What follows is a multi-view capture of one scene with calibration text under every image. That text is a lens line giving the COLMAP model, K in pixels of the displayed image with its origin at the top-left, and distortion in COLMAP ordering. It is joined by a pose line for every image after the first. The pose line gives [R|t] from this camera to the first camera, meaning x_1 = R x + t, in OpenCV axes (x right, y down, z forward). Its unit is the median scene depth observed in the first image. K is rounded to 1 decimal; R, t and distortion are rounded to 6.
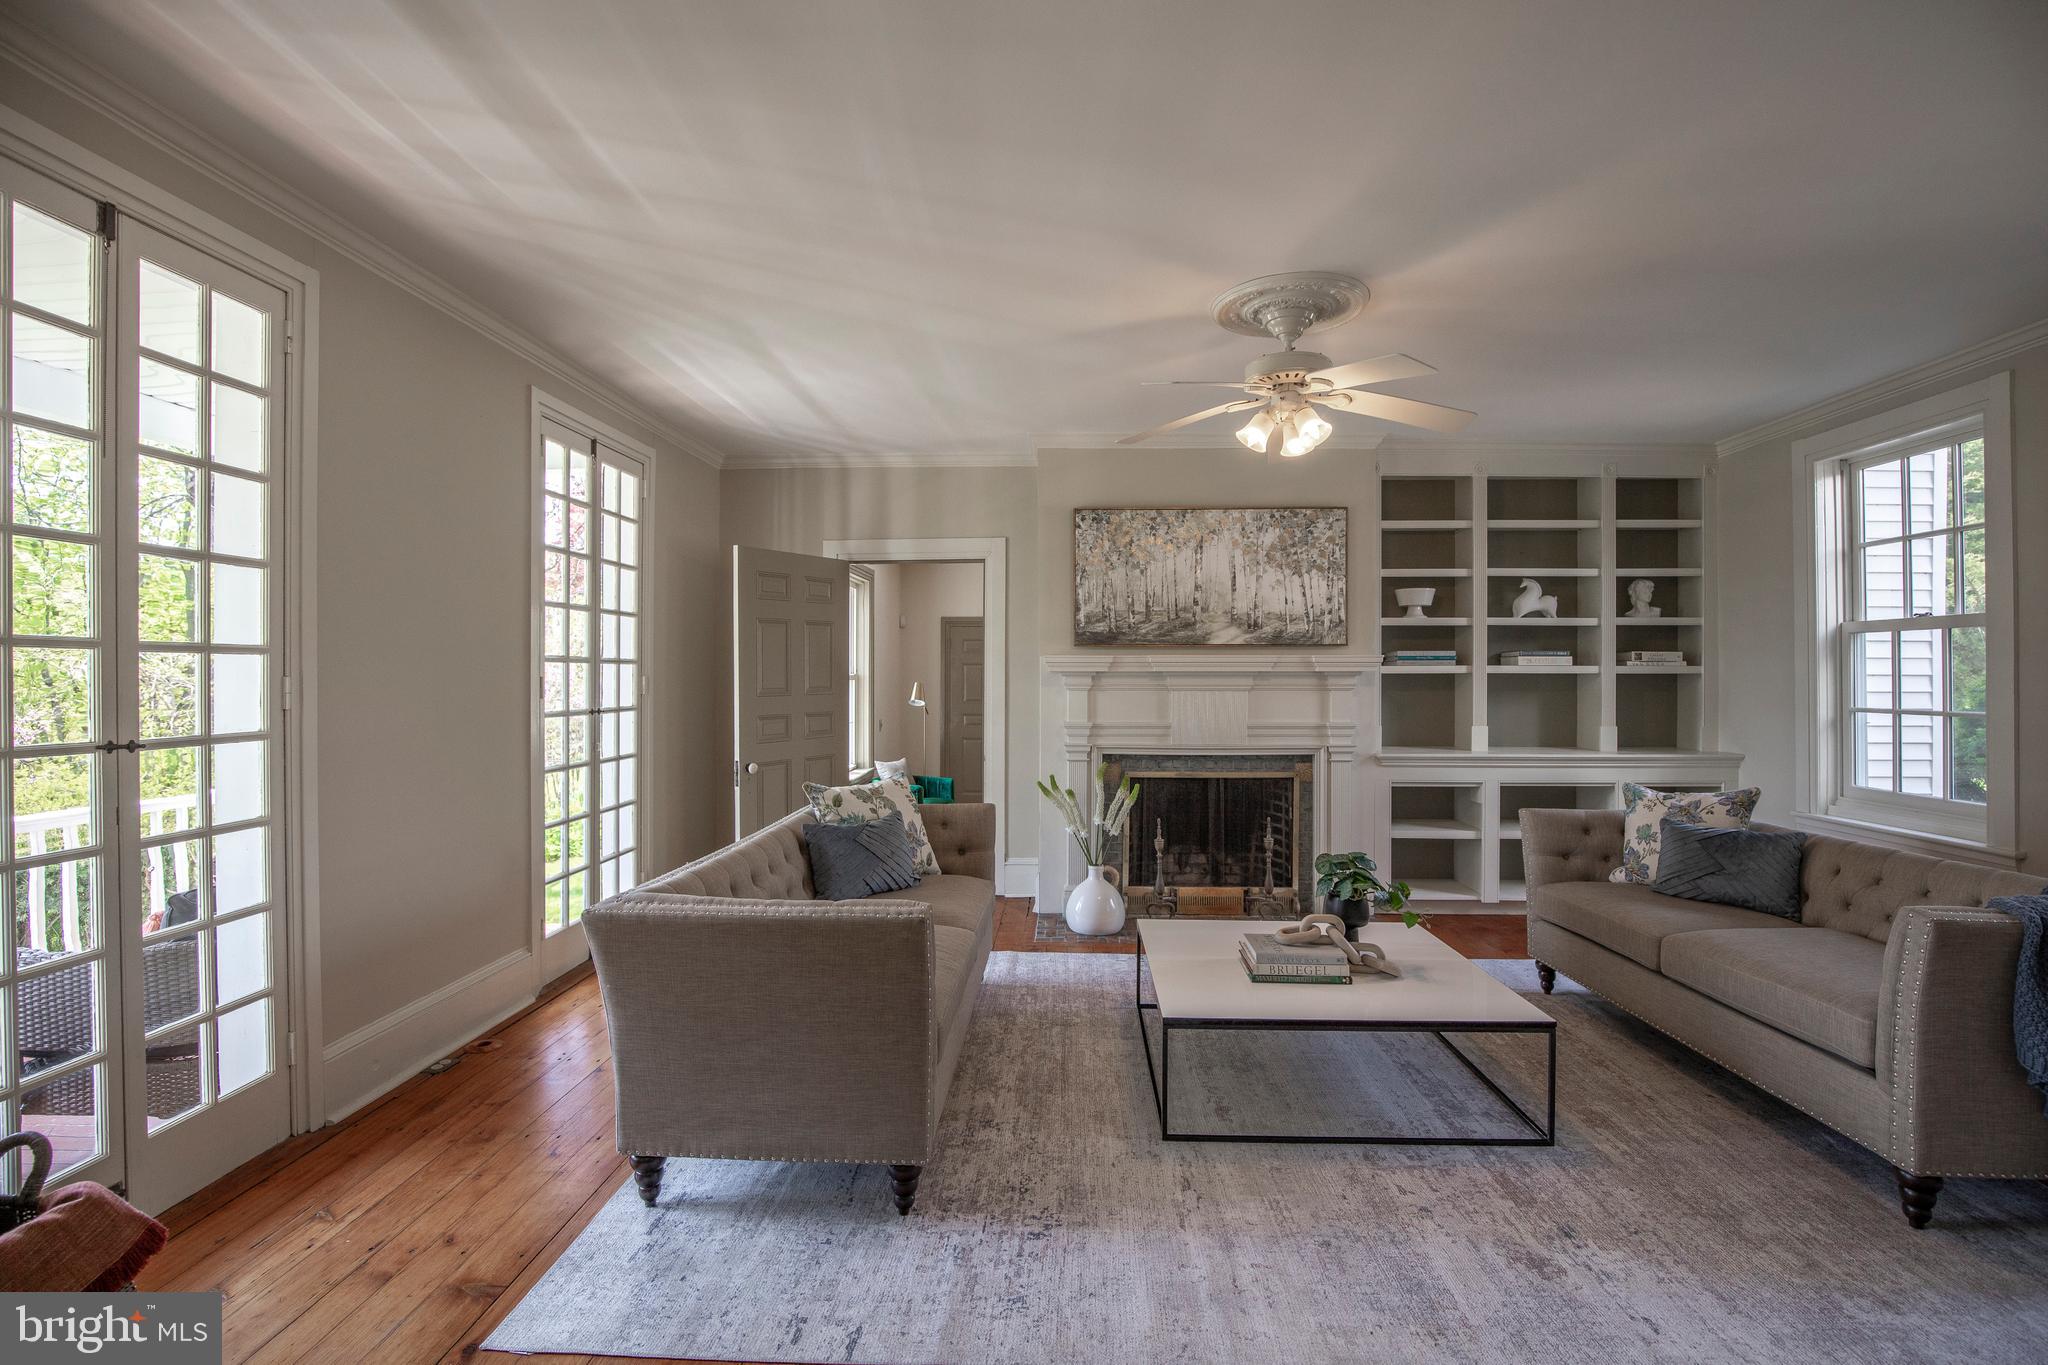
lens RADIAL K [[944.5, 0, 992.5], [0, 944.5, 671.6], [0, 0, 1]] dist [-0.035015, 0.006262]
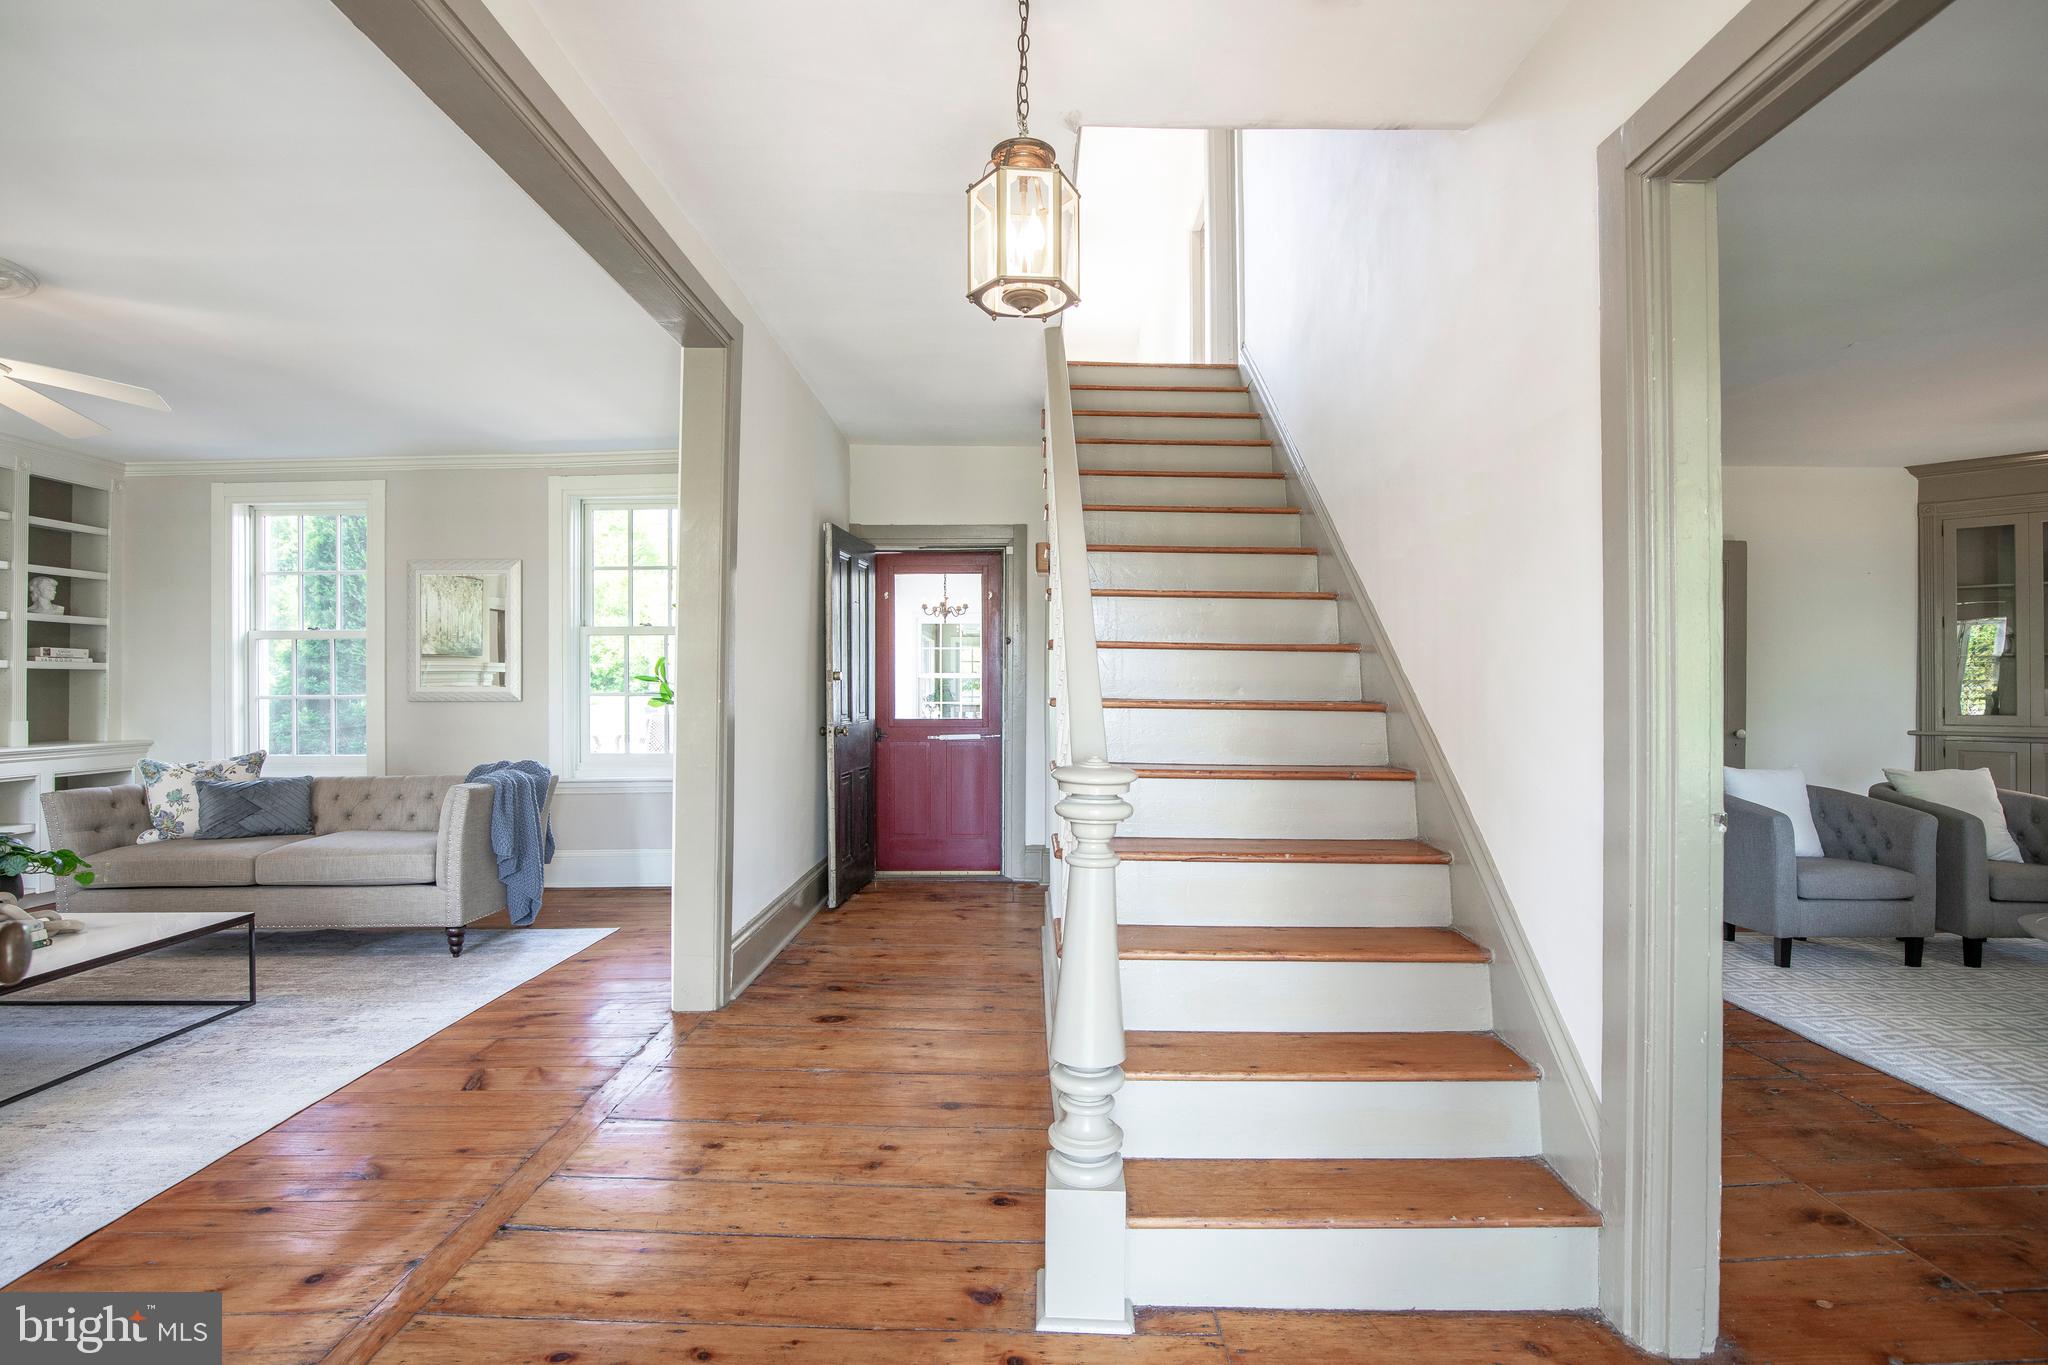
lens RADIAL K [[994.3, 0, 1024.0], [0, 994.3, 682.5], [0, 0, 1]] dist [-0.040337, 0.008672]
pose [[-0.036356, 0.004639, 0.999328, -0.425268], [-0.003227, 0.999983, -0.004759, 0.019675], [-0.999334, -0.003398, -0.036340, -0.039825]]
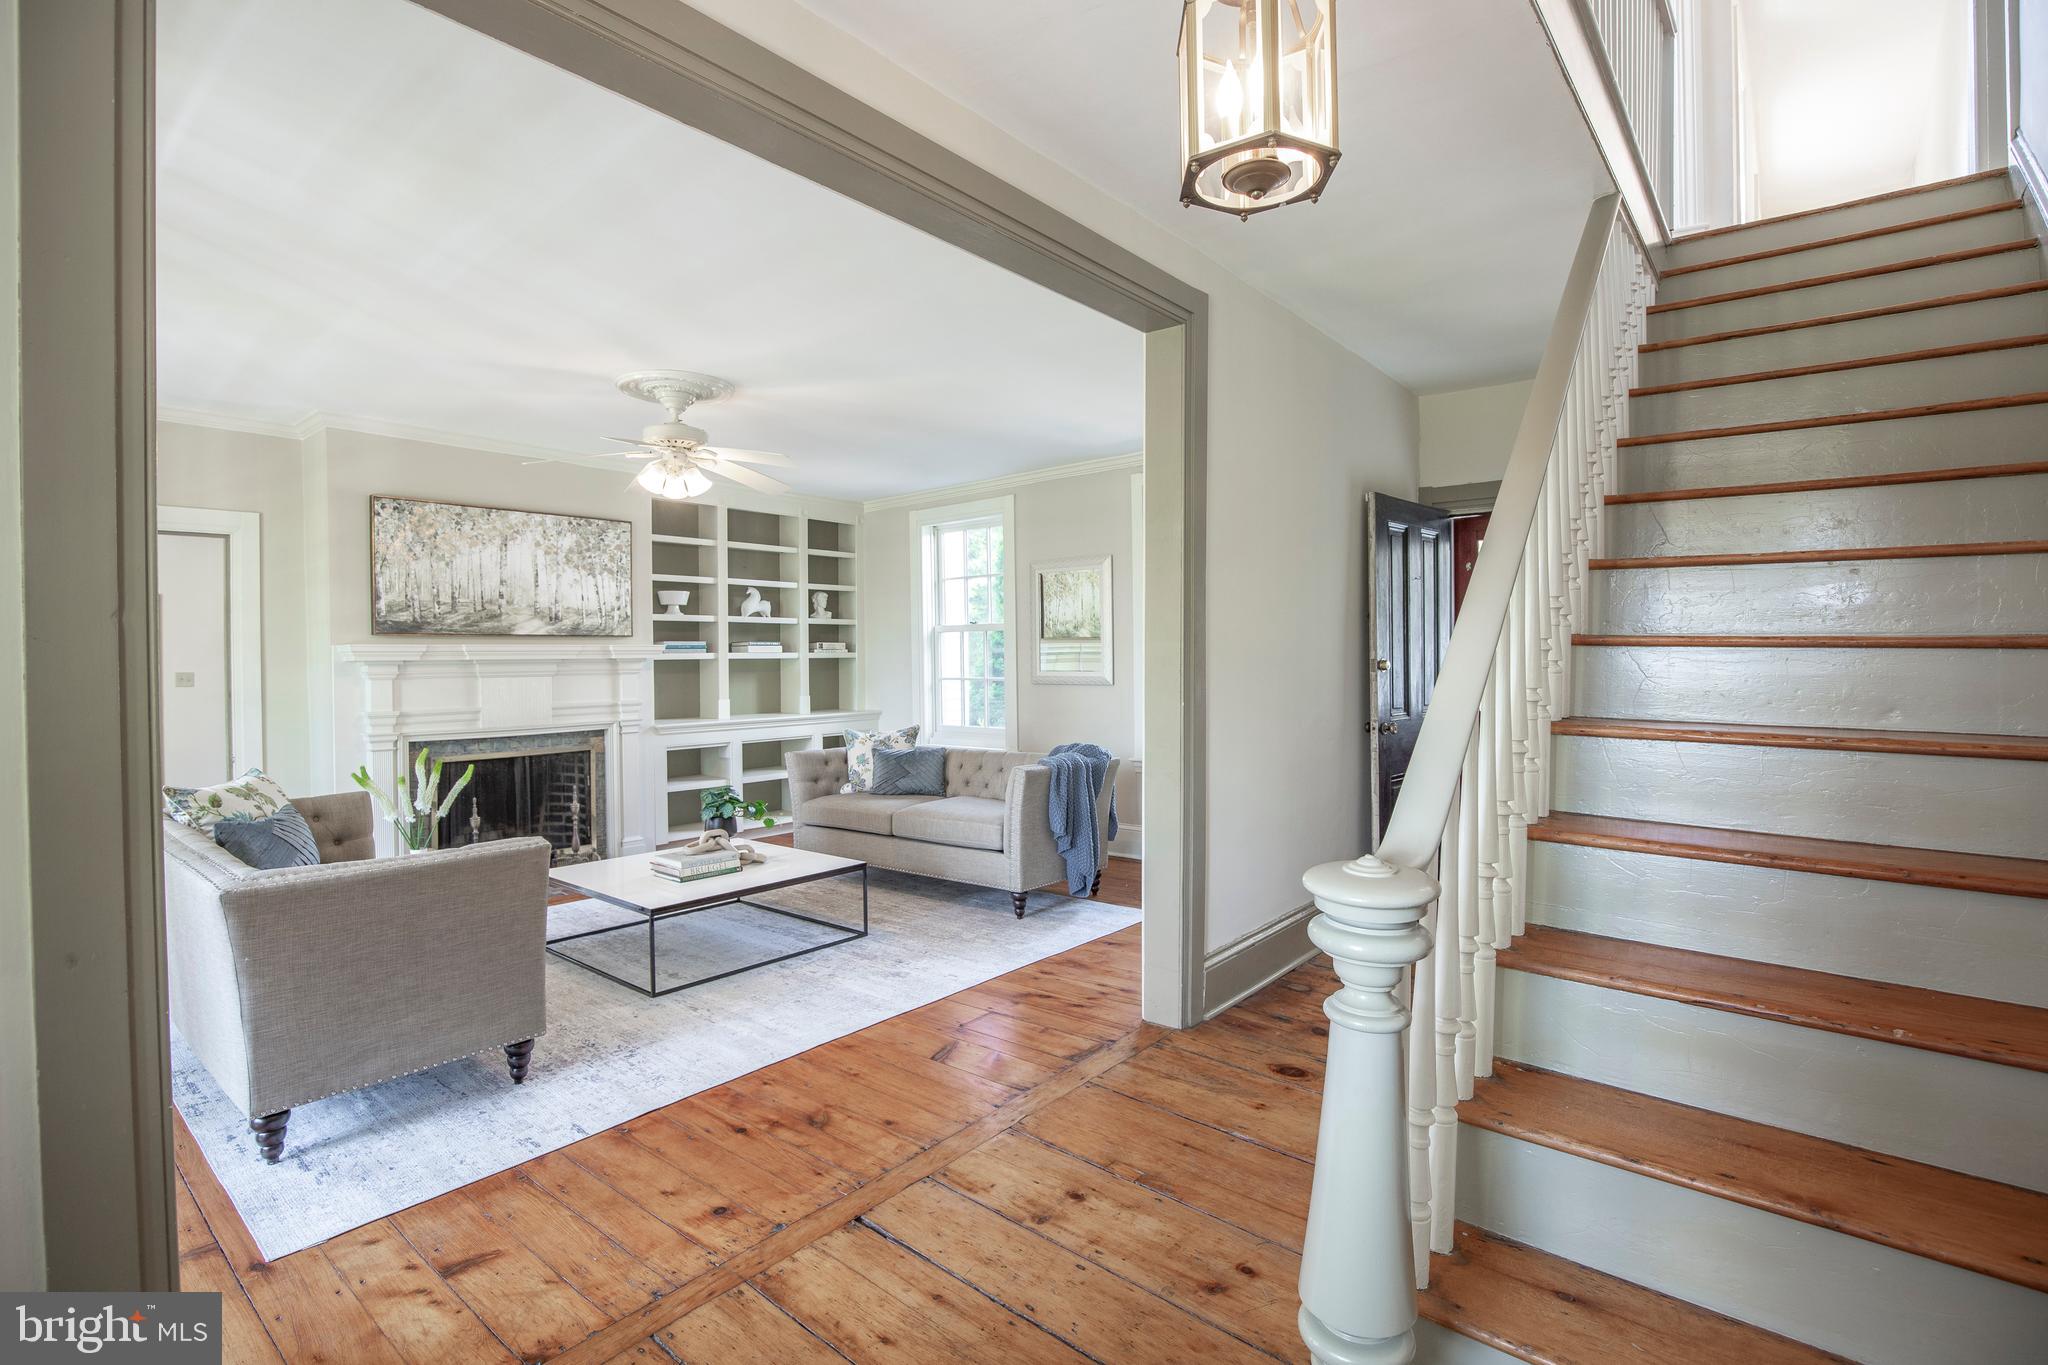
lens RADIAL K [[963.7, 0, 1012.0], [0, 963.7, 669.8], [0, 0, 1]] dist [-0.040204, 0.007225]
pose [[0.616004, -0.017644, 0.787546, -0.300407], [0.007613, 0.999836, 0.016446, -0.002031], [-0.787707, -0.004135, 0.616037, -0.145196]]
